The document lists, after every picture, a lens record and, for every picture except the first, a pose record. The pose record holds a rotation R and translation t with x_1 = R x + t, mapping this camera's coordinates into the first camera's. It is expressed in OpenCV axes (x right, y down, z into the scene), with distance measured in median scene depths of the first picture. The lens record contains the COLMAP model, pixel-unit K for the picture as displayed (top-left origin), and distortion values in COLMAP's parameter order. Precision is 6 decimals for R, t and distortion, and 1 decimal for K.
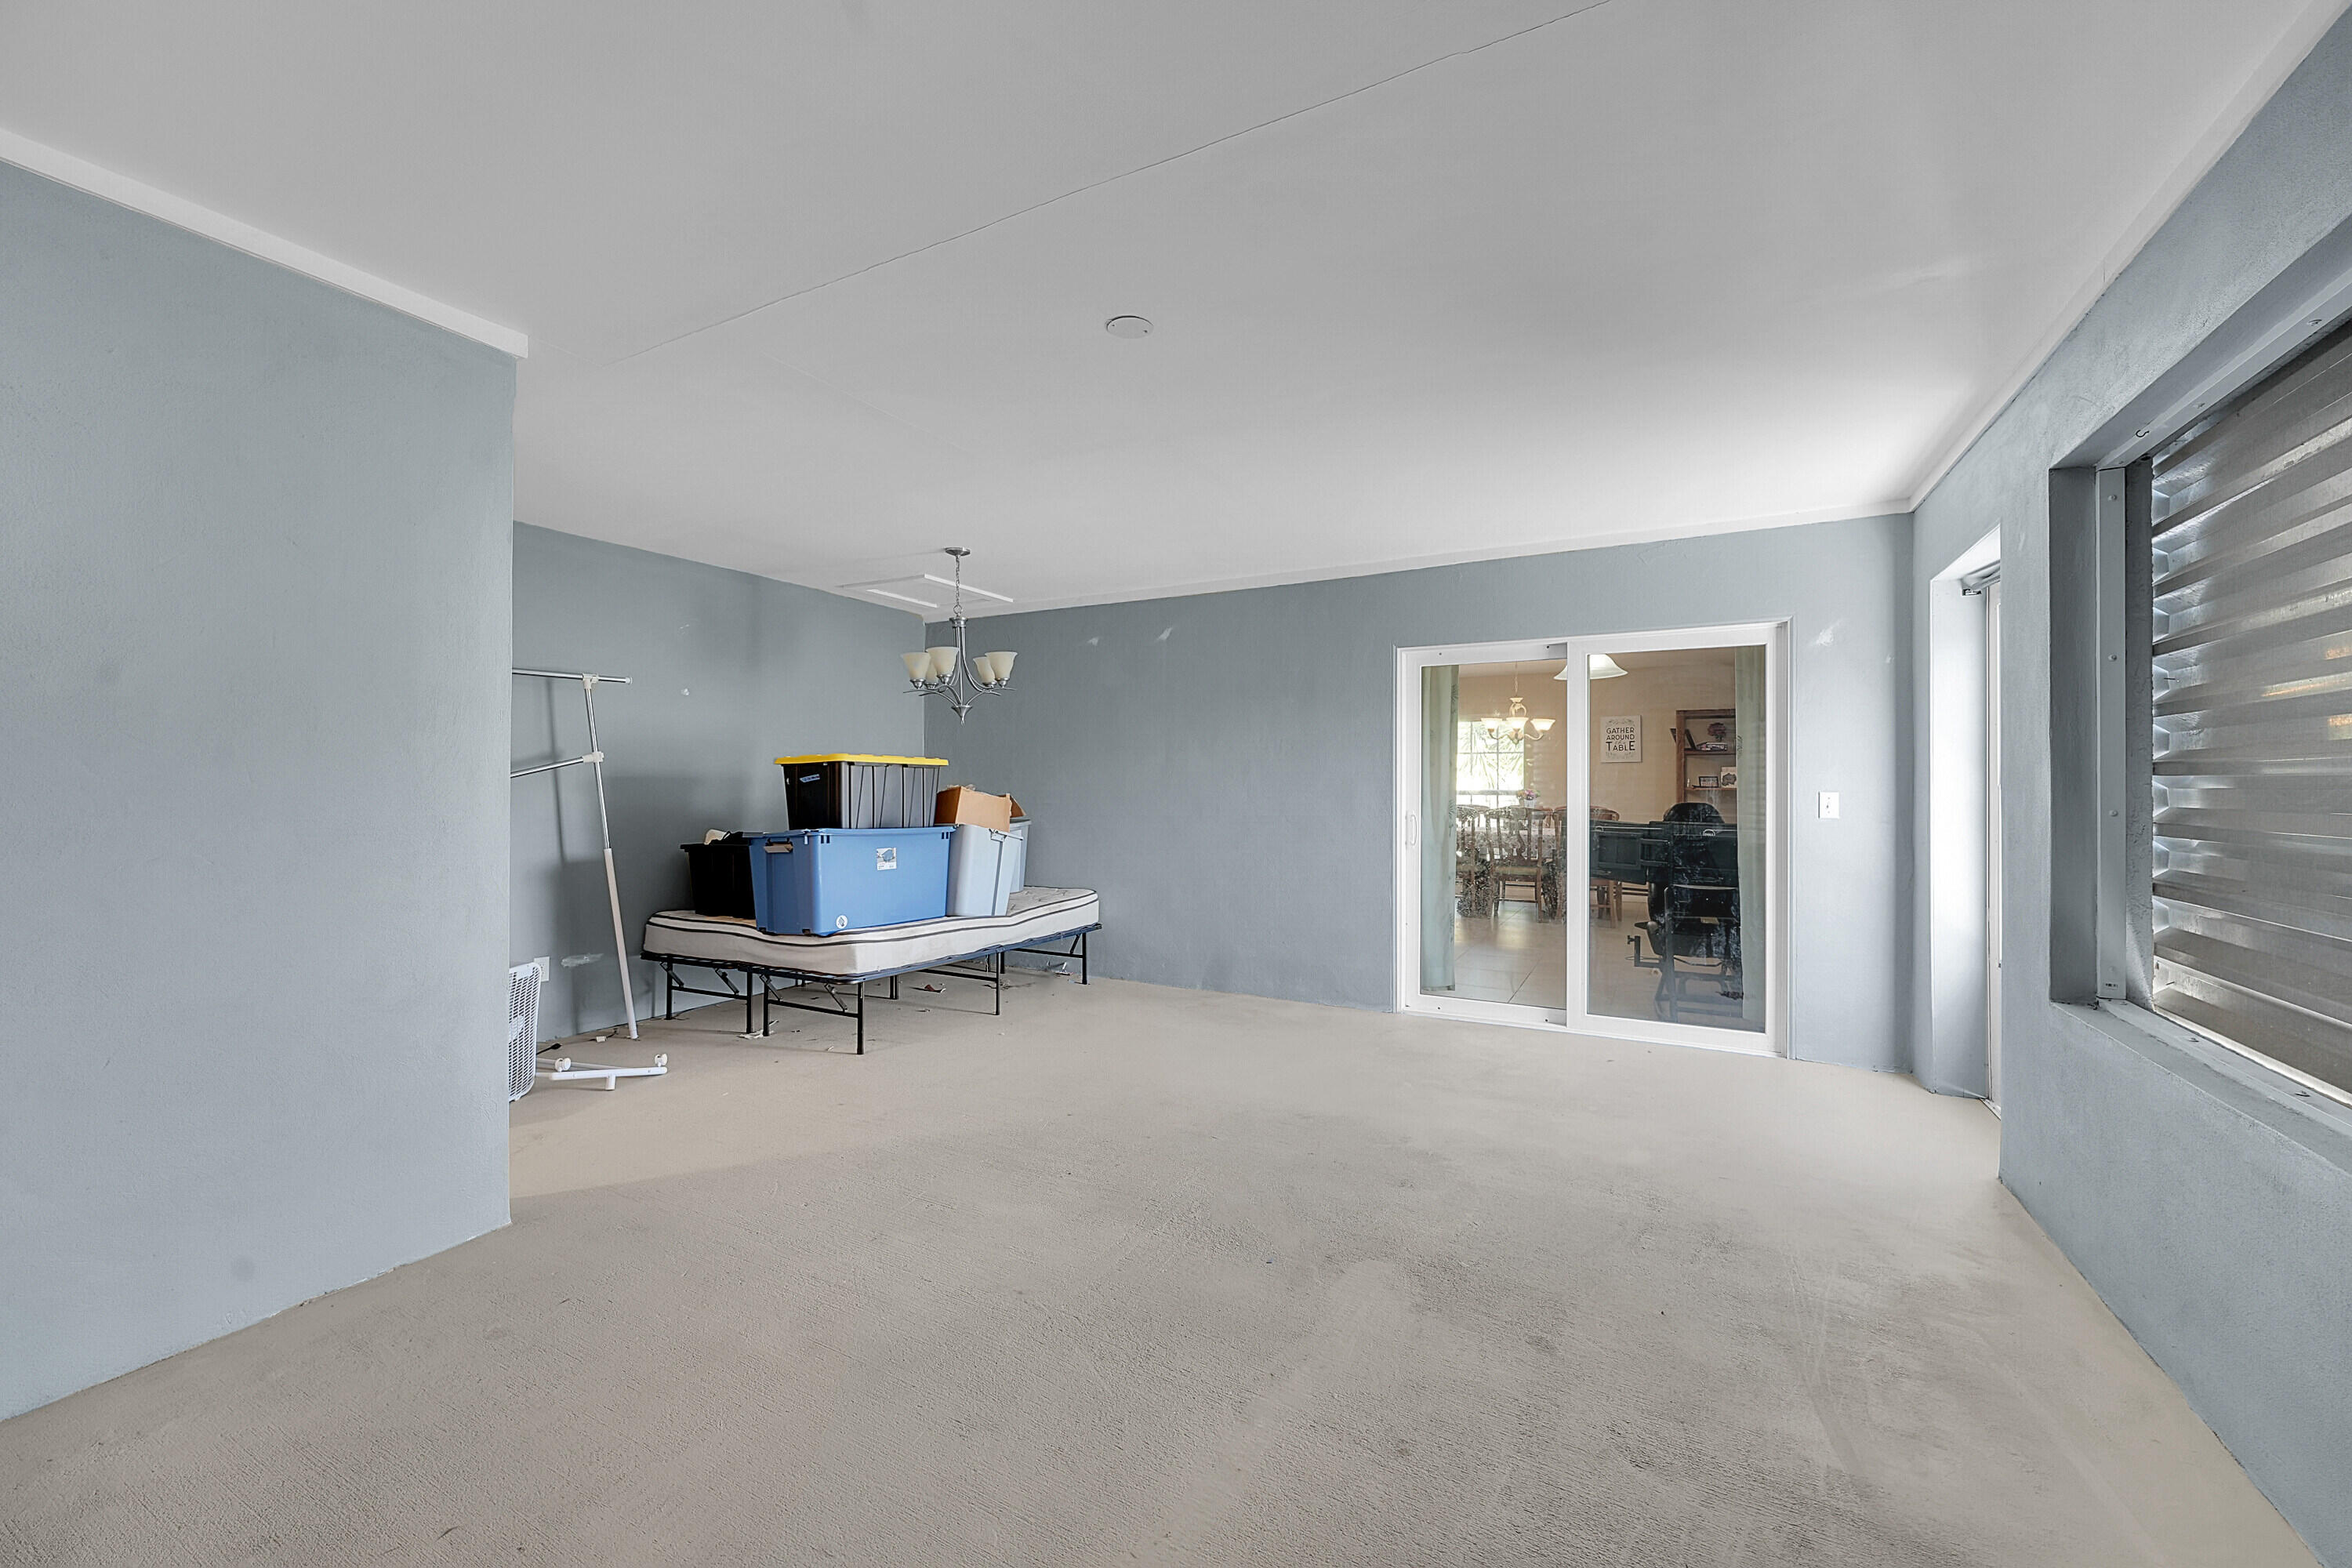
lens RADIAL K [[929.2, 0, 1179.1], [0, 929.2, 784.5], [0, 0, 1]] dist [-0.001348, 0.000367]
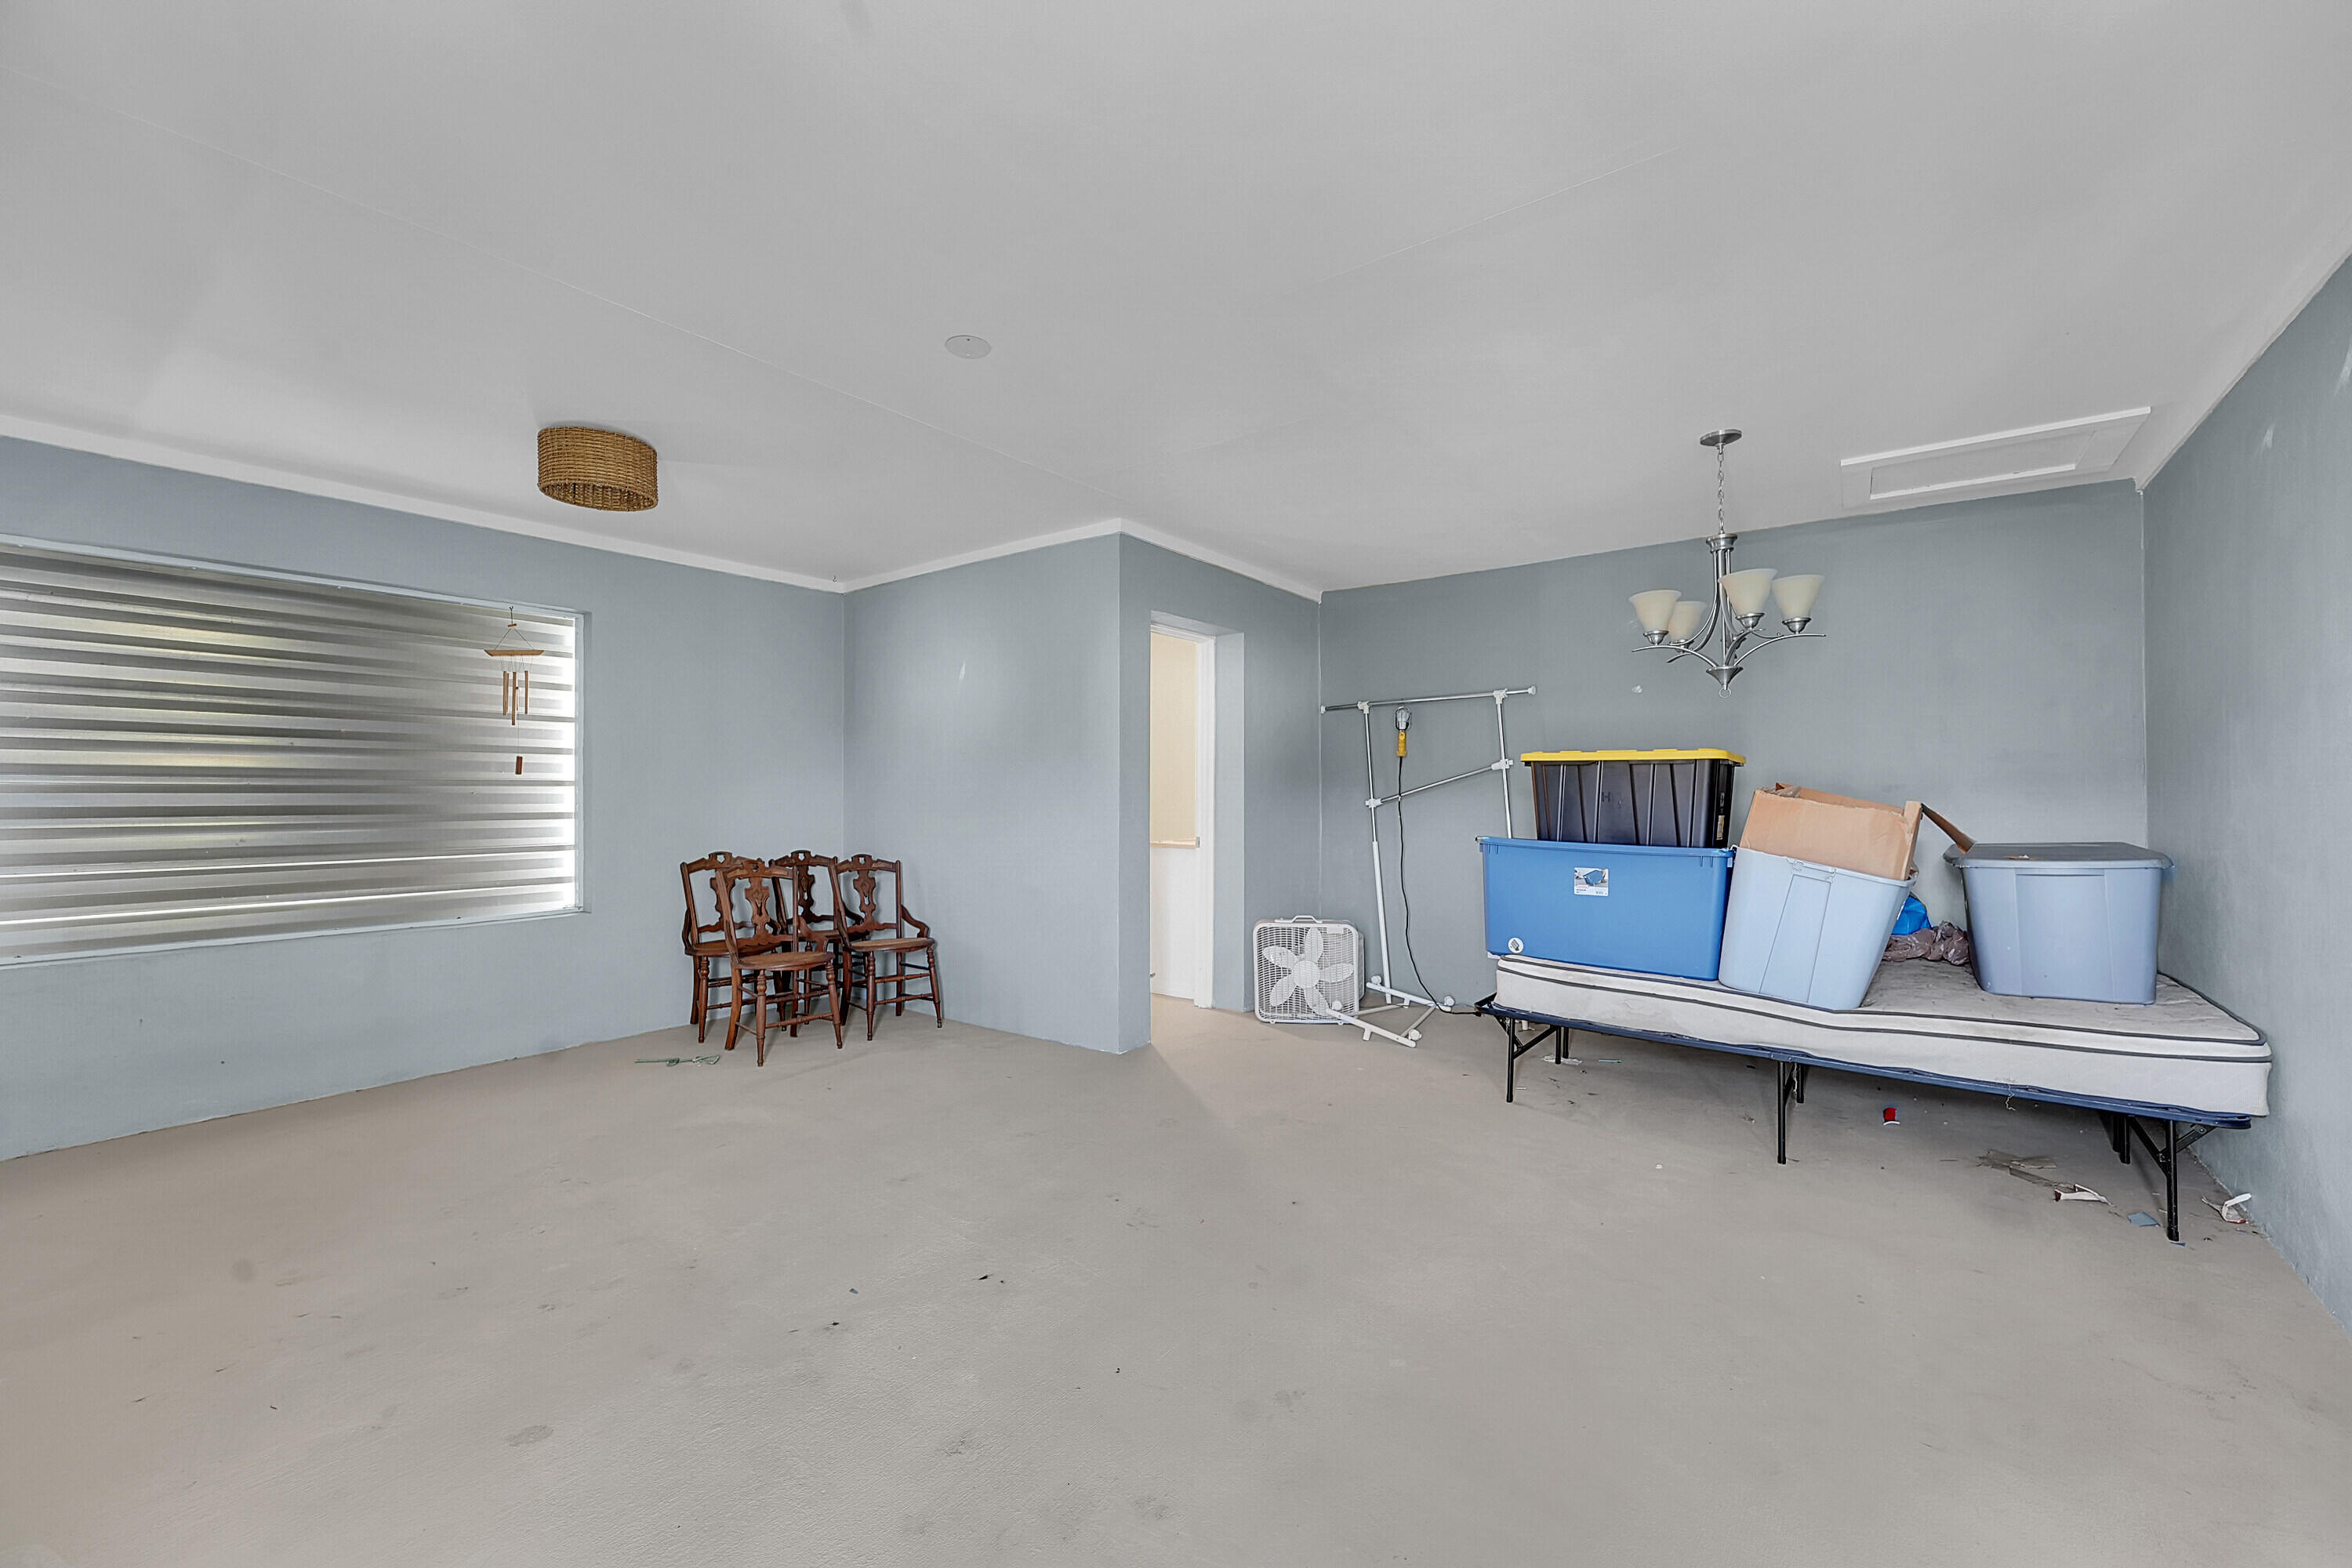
lens RADIAL K [[929.2, 0, 1179.1], [0, 929.2, 784.5], [0, 0, 1]] dist [-0.001348, 0.000367]
pose [[-0.160957, -0.012220, -0.986886, 0.510347], [0.003108, 0.999912, -0.012888, 0.006900], [0.986957, -0.005141, -0.160905, 0.771849]]
